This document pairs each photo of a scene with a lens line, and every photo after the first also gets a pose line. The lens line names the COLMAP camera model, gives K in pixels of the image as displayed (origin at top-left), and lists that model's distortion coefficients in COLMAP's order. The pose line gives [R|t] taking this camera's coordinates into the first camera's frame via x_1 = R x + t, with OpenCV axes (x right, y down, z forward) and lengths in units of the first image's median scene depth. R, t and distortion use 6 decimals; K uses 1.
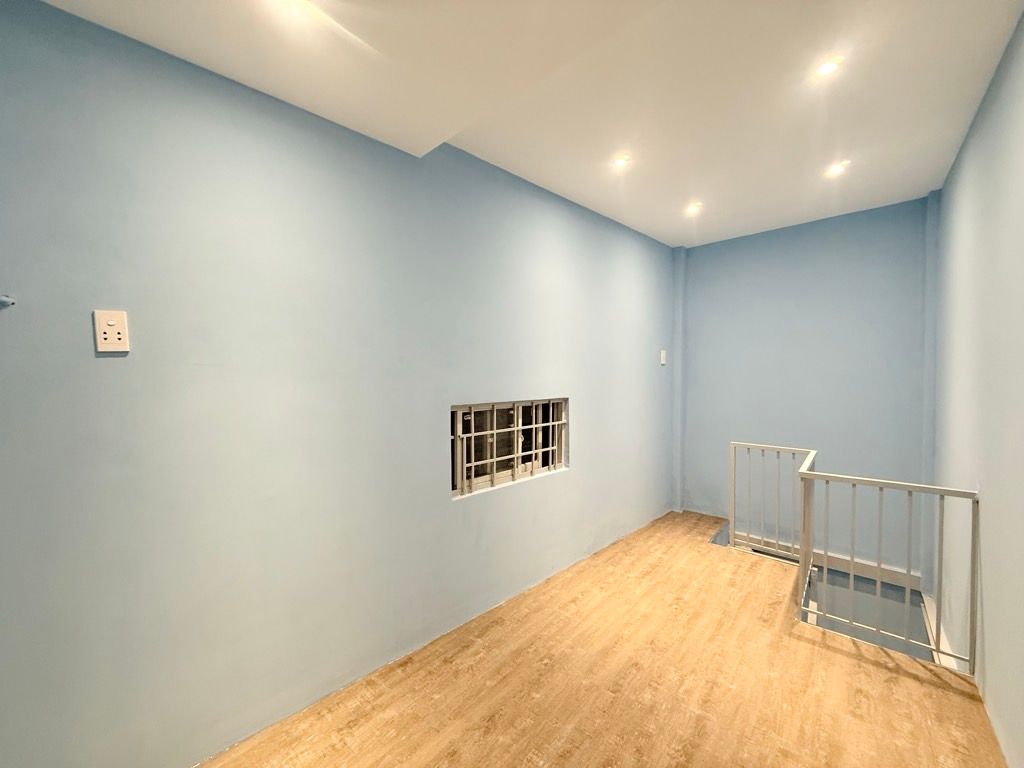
lens RADIAL K [[407.9, 0, 514.5], [0, 407.9, 381.5], [0, 0, 1]] dist [0.000118, 0.000624]
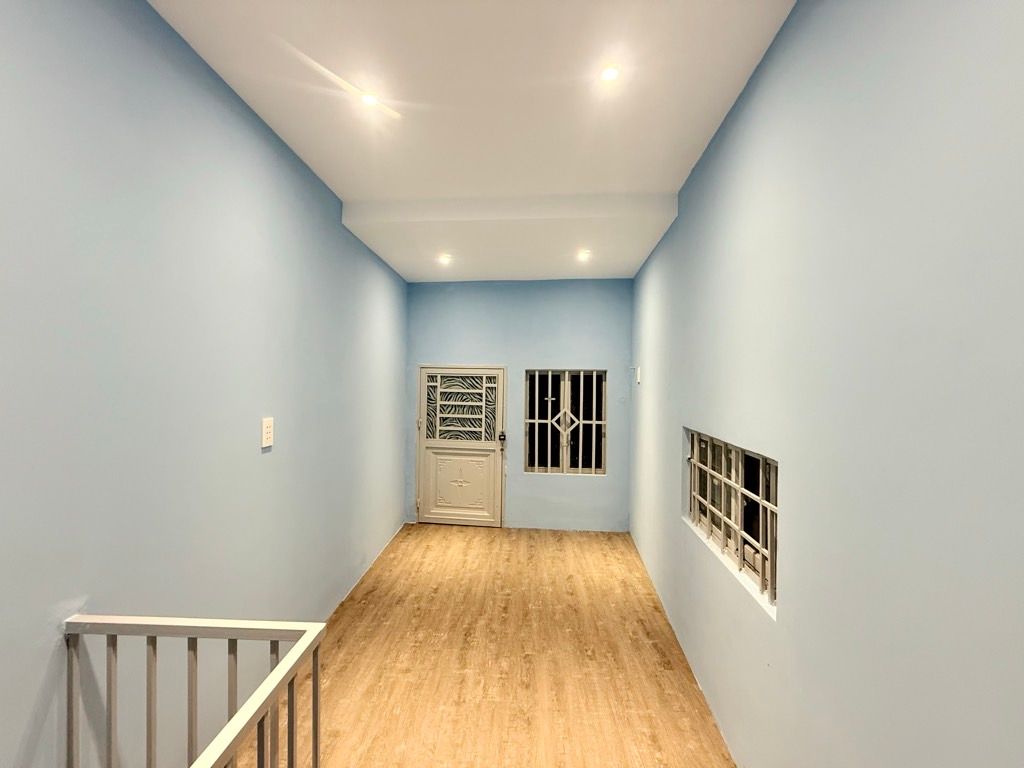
lens RADIAL K [[407.9, 0, 509.4], [0, 407.9, 382.7], [0, 0, 1]] dist [0.000118, 0.000624]
pose [[-0.780211, 0.000589, -0.625516, 1.018370], [-0.018220, 0.999554, 0.023667, -0.086478], [0.625251, 0.029862, -0.779852, 1.836159]]
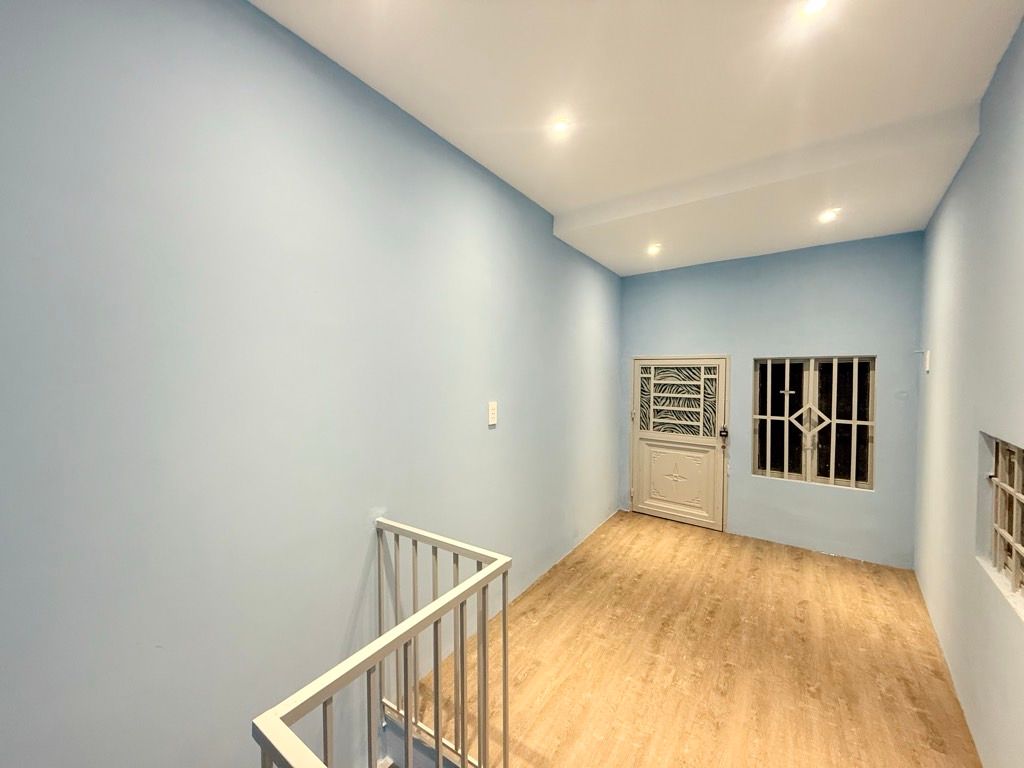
lens RADIAL K [[407.9, 0, 510.1], [0, 407.9, 382.2], [0, 0, 1]] dist [0.000118, 0.000624]
pose [[-0.993195, 0.009316, -0.116092, 0.946889], [0.004260, 0.999035, 0.043723, -0.083266], [0.116387, 0.042931, -0.992276, 1.963464]]
